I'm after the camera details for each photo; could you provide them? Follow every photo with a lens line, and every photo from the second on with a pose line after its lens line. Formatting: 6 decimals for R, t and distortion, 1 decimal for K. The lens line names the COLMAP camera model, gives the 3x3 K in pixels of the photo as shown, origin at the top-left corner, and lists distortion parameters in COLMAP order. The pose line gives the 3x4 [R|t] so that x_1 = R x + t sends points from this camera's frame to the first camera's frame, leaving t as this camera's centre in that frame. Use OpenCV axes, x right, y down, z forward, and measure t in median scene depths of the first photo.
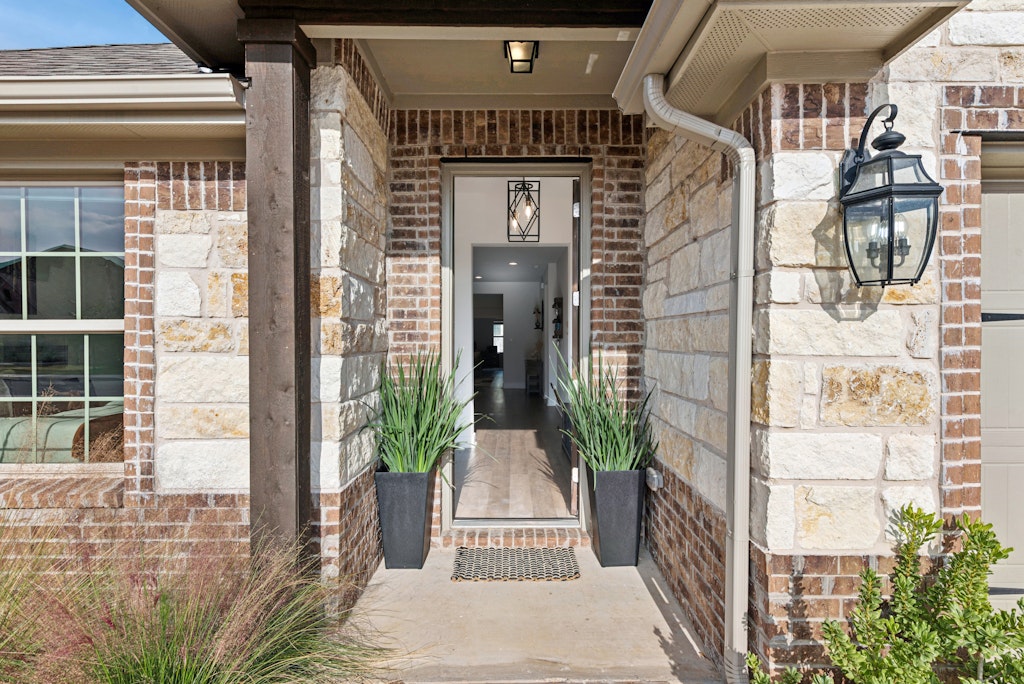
lens RADIAL K [[510.9, 0, 515.5], [0, 510.9, 338.0], [0, 0, 1]] dist [0.008227, -0.000763]
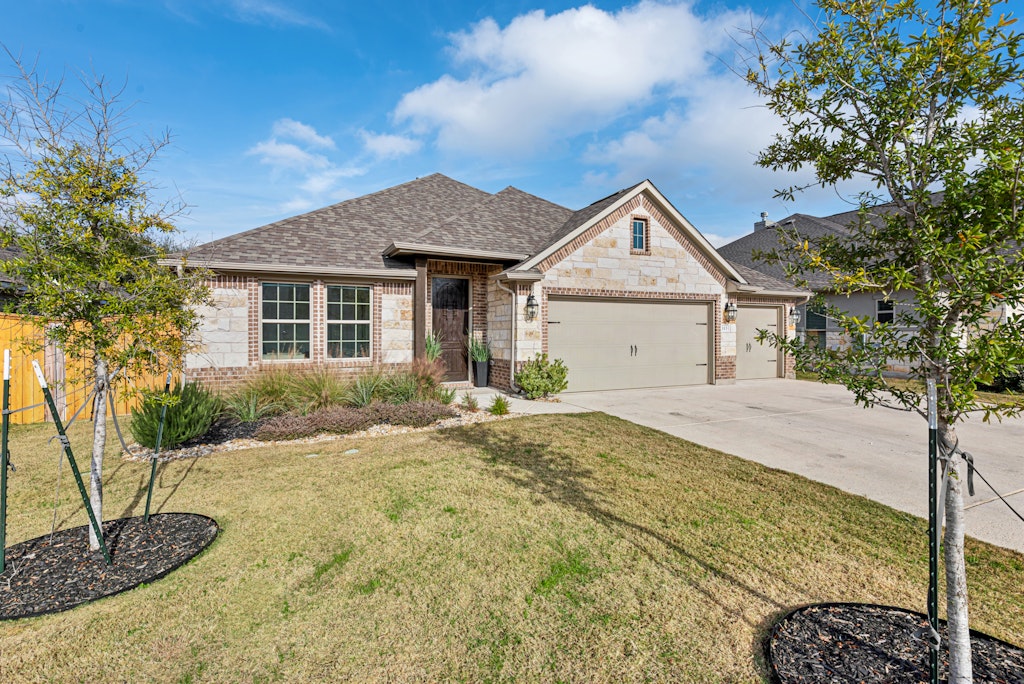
lens RADIAL K [[471.7, 0, 512.0], [0, 471.7, 342.0], [0, 0, 1]] dist [0.021647, -0.000482]
pose [[0.908927, -0.007190, 0.416893, -1.399935], [0.001035, 0.999887, 0.014988, 0.081734], [-0.416954, -0.013192, 0.908832, -3.000668]]
